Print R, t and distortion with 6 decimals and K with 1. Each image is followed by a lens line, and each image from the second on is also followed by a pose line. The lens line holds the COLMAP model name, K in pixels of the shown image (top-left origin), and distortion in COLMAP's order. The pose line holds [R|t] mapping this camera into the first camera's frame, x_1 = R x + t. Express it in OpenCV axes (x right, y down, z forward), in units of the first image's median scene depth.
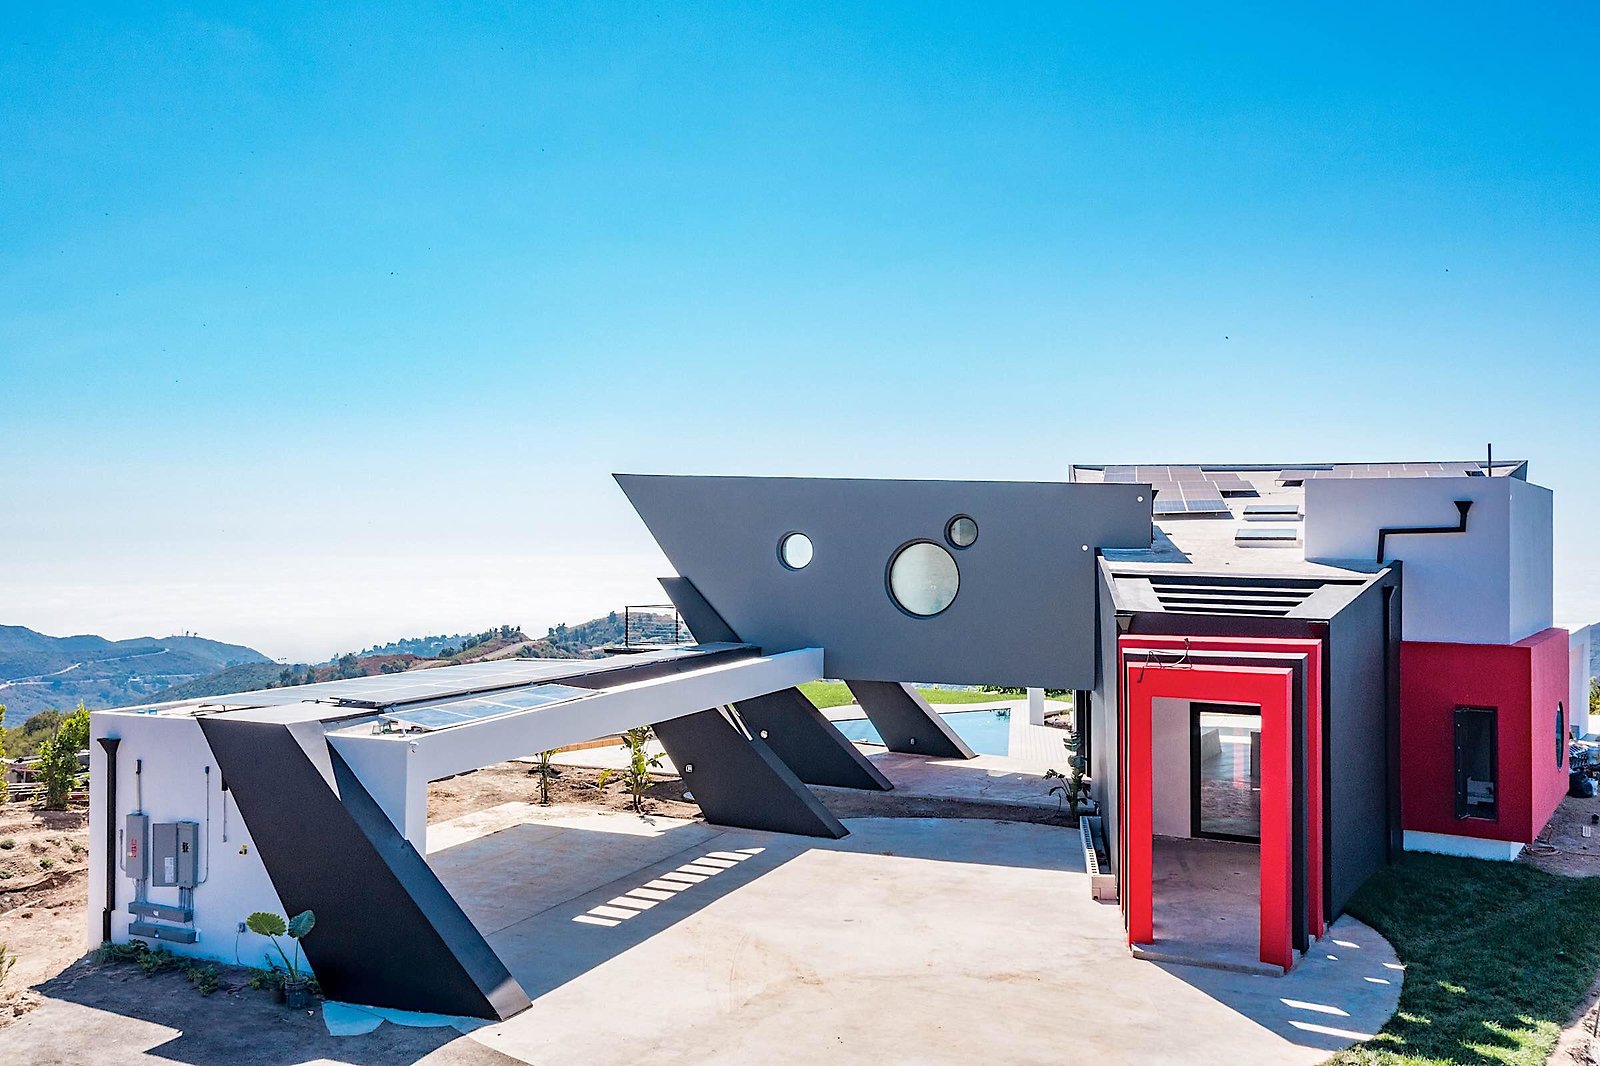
lens RADIAL K [[1257.9, 0, 807.5], [0, 1257.9, 531.8], [0, 0, 1]] dist [-0.009658, 0.005604]
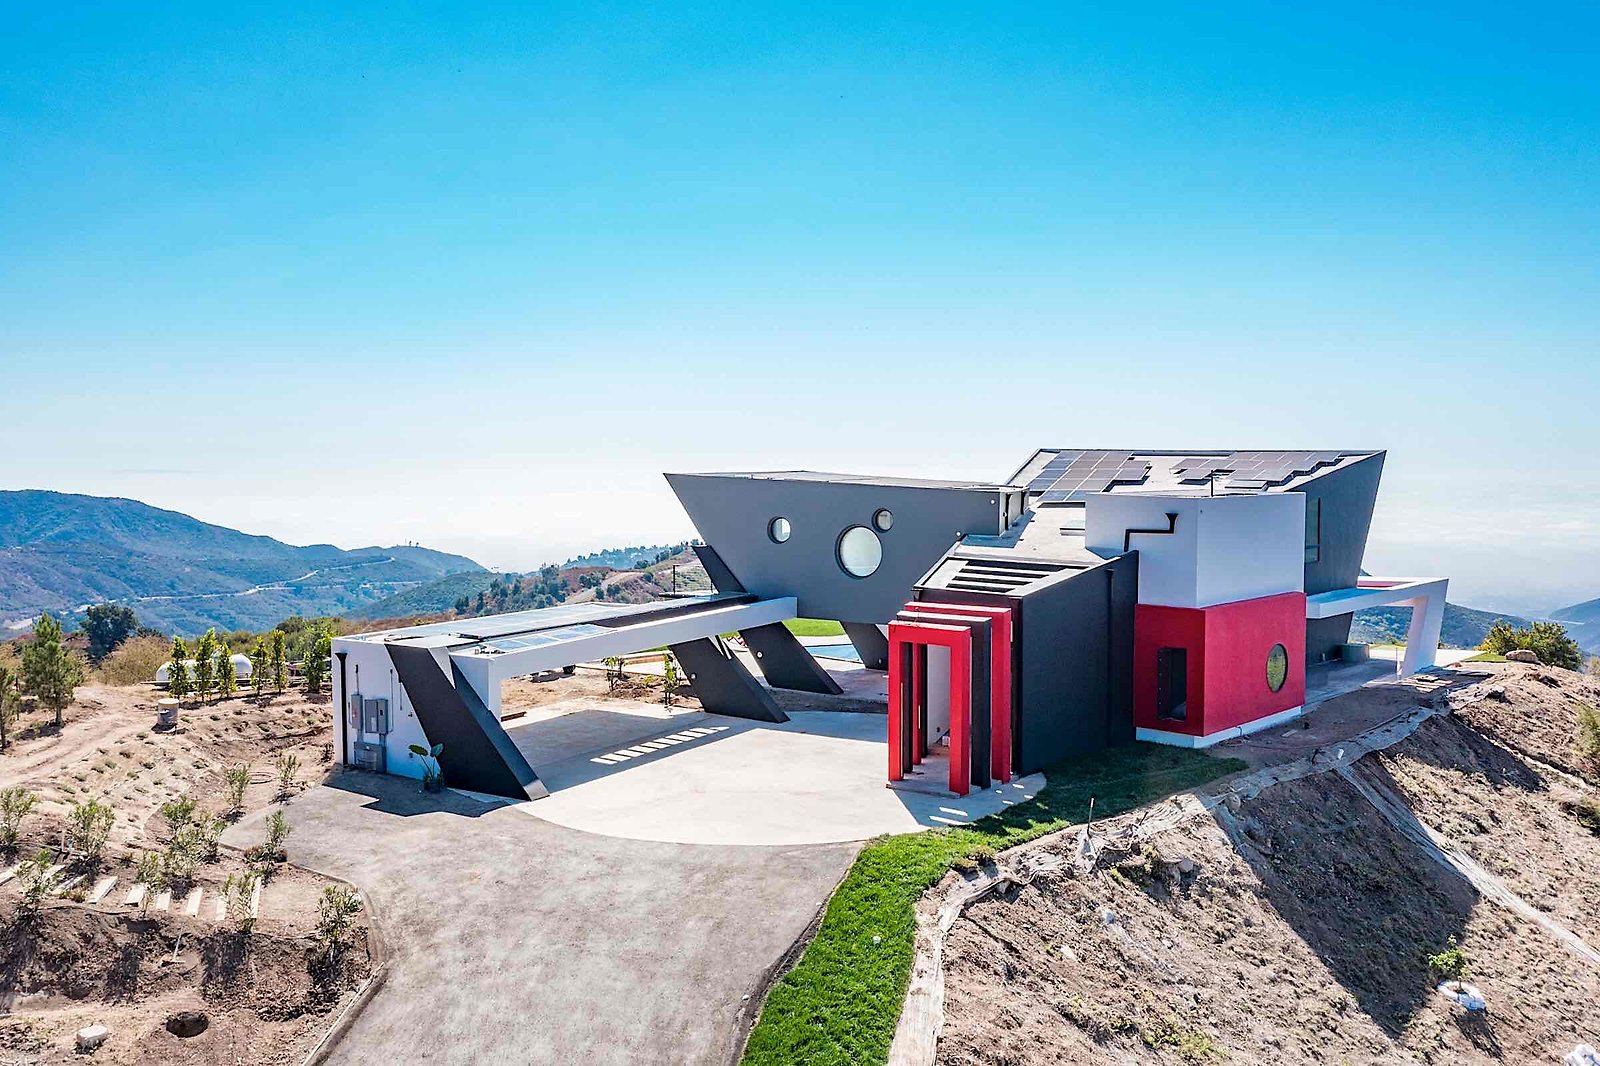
lens RADIAL K [[1251.4, 0, 805.8], [0, 1251.4, 532.2], [0, 0, 1]] dist [-0.003883, -0.001808]
pose [[0.988550, 0.004620, -0.150824, 0.311001], [0.005846, 0.997609, 0.068870, -0.106682], [0.150782, -0.068963, 0.986159, -0.549547]]
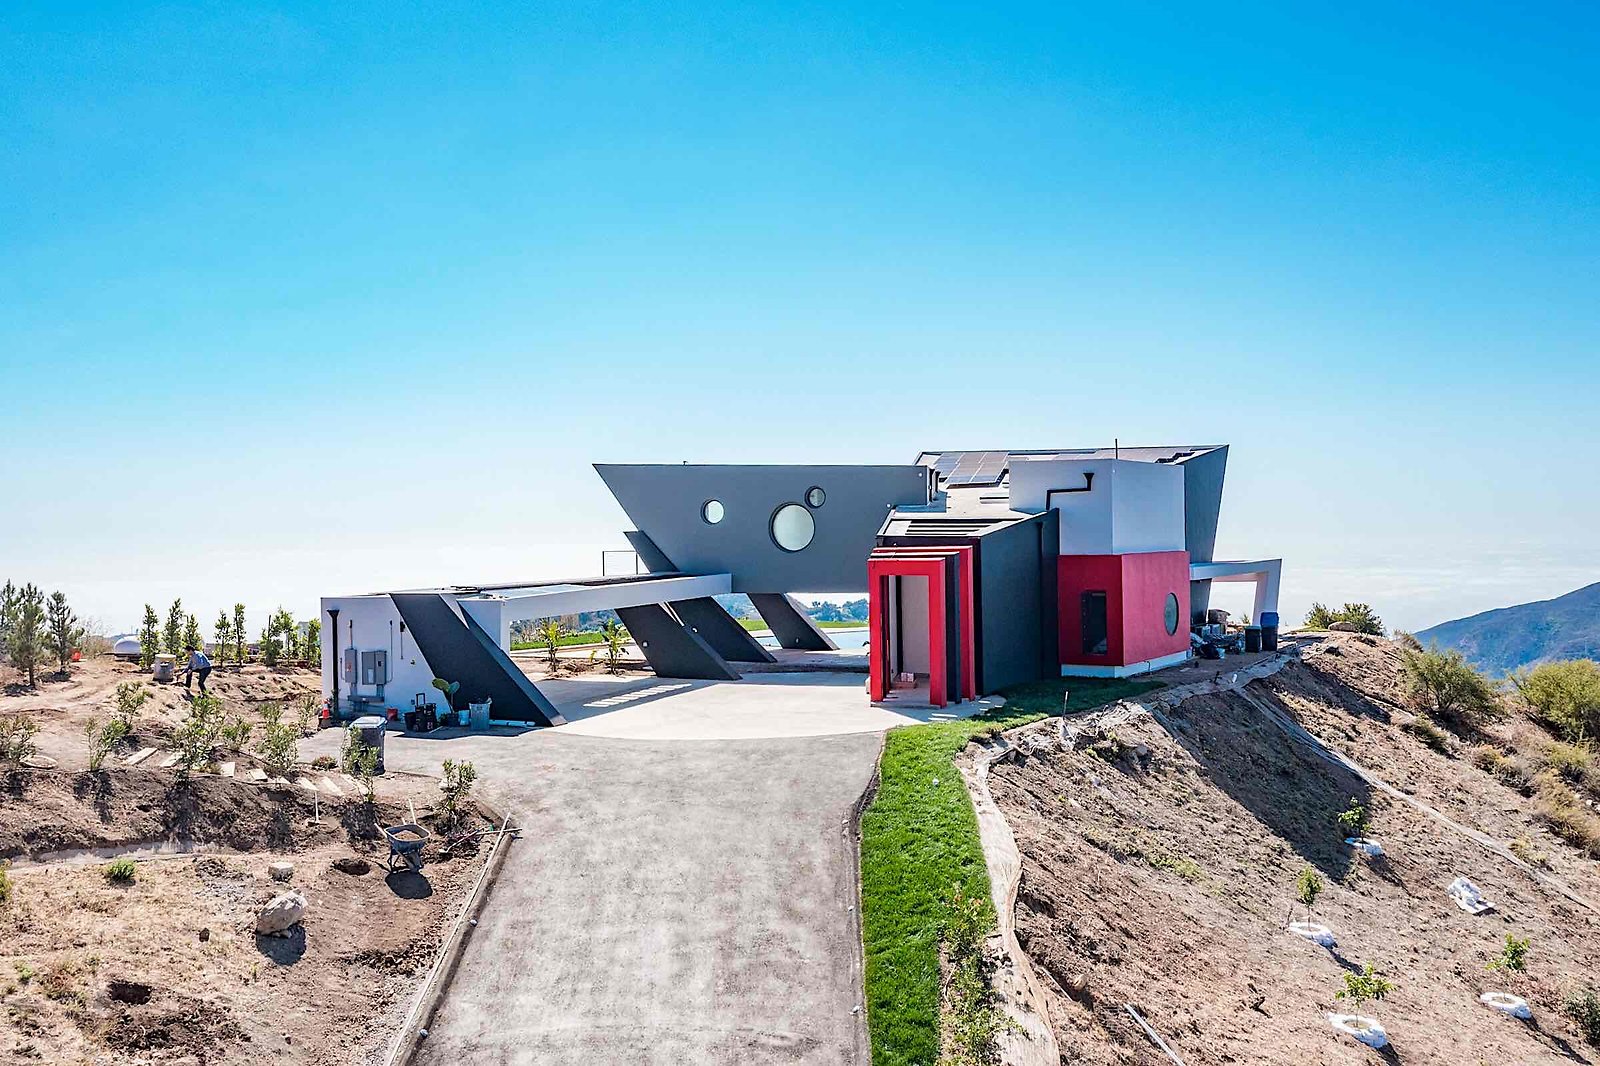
lens RADIAL K [[1281.1, 0, 803.6], [0, 1281.1, 527.7], [0, 0, 1]] dist [-0.007624, 0.012659]
pose [[0.999584, -0.016706, 0.023510, 0.084912], [0.016486, 0.999819, 0.009529, 0.028019], [-0.023664, -0.009137, 0.999678, -0.754687]]
